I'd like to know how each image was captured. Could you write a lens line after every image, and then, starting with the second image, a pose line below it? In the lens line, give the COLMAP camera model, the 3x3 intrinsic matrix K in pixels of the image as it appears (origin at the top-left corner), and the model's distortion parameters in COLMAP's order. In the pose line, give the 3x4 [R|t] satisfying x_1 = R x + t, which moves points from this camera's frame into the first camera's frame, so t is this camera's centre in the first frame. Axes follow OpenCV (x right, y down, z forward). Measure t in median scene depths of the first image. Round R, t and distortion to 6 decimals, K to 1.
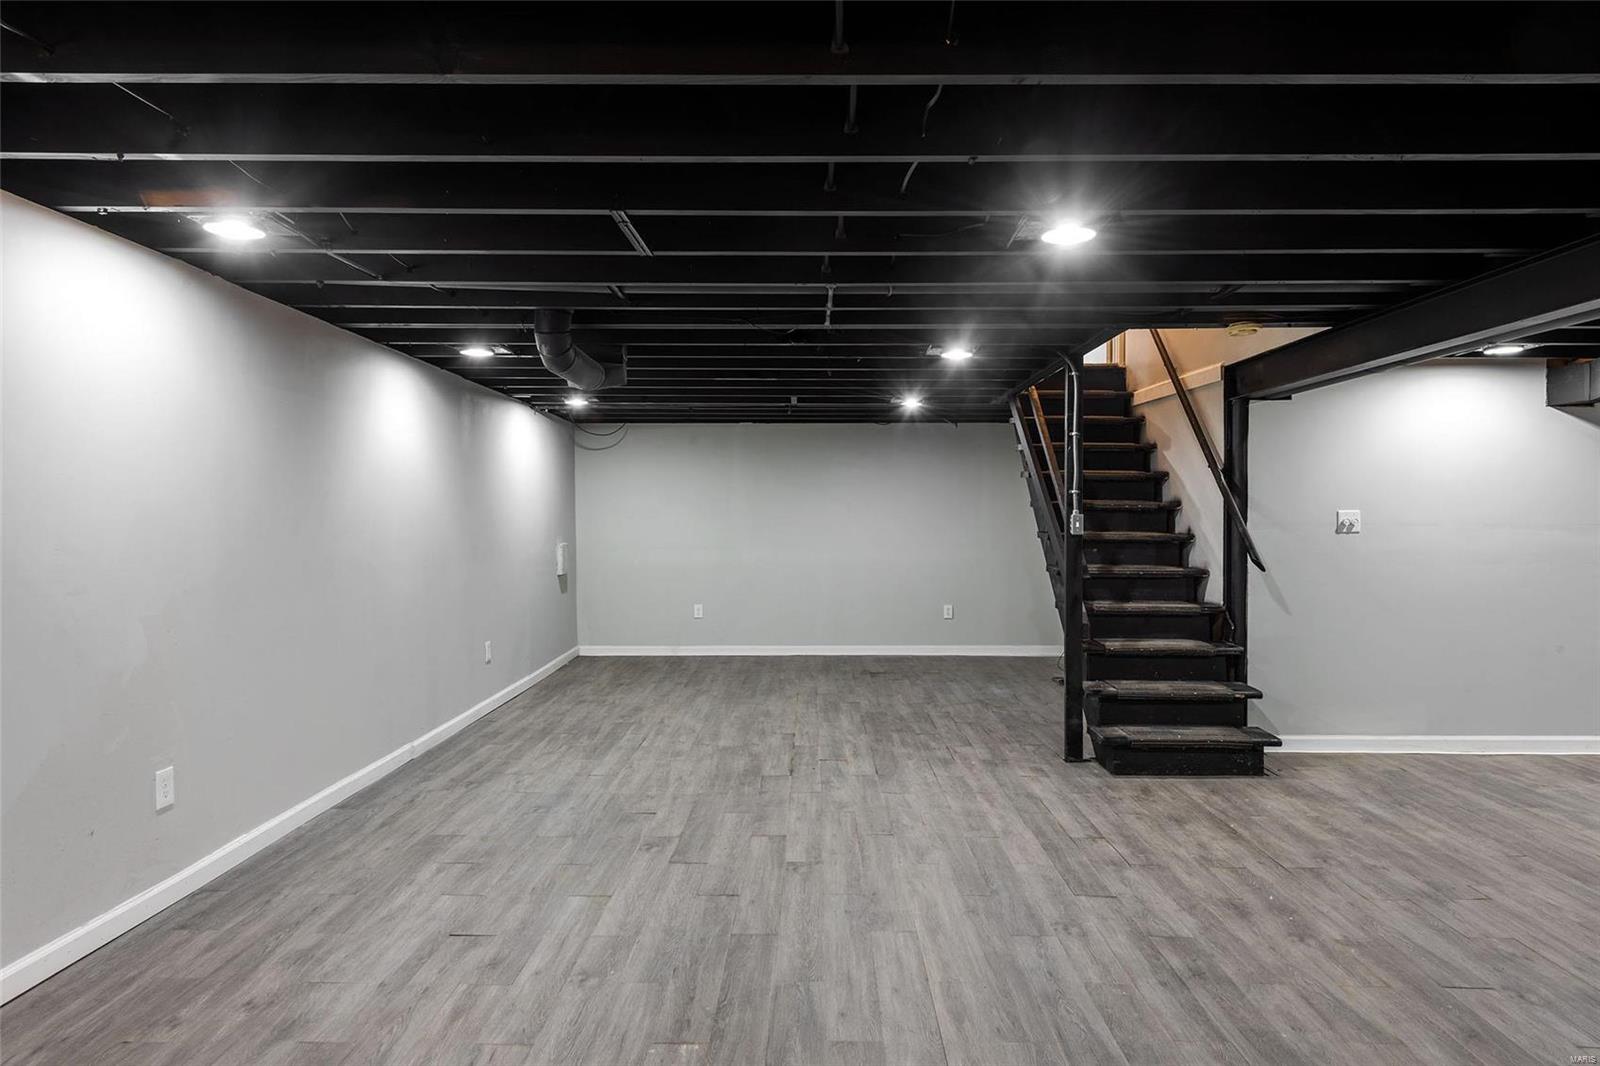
lens RADIAL K [[969.0, 0, 800.0], [0, 969.0, 533.0], [0, 0, 1]] dist [-0.000168, -0.000641]
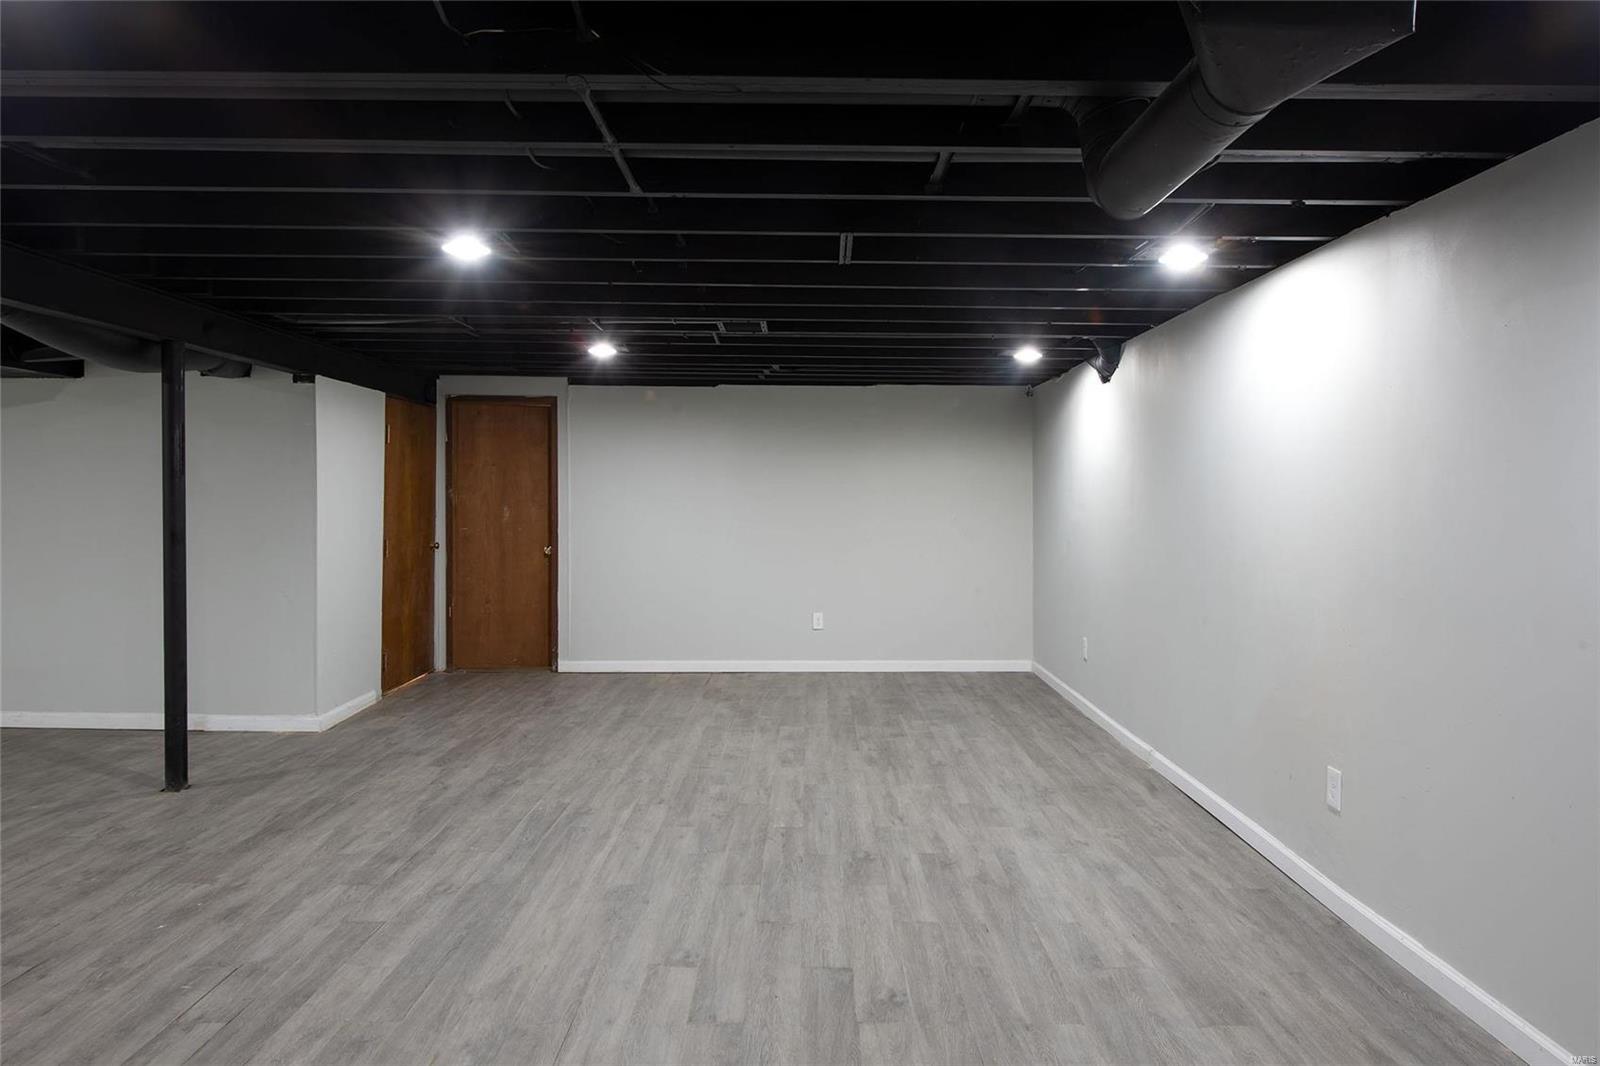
lens RADIAL K [[969.0, 0, 800.0], [0, 969.0, 533.0], [0, 0, 1]] dist [-0.000168, -0.000641]
pose [[-0.999828, -0.014028, -0.012134, -0.094128], [-0.014680, 0.998352, 0.055472, -0.047958], [0.011336, 0.055641, -0.998387, 2.022504]]
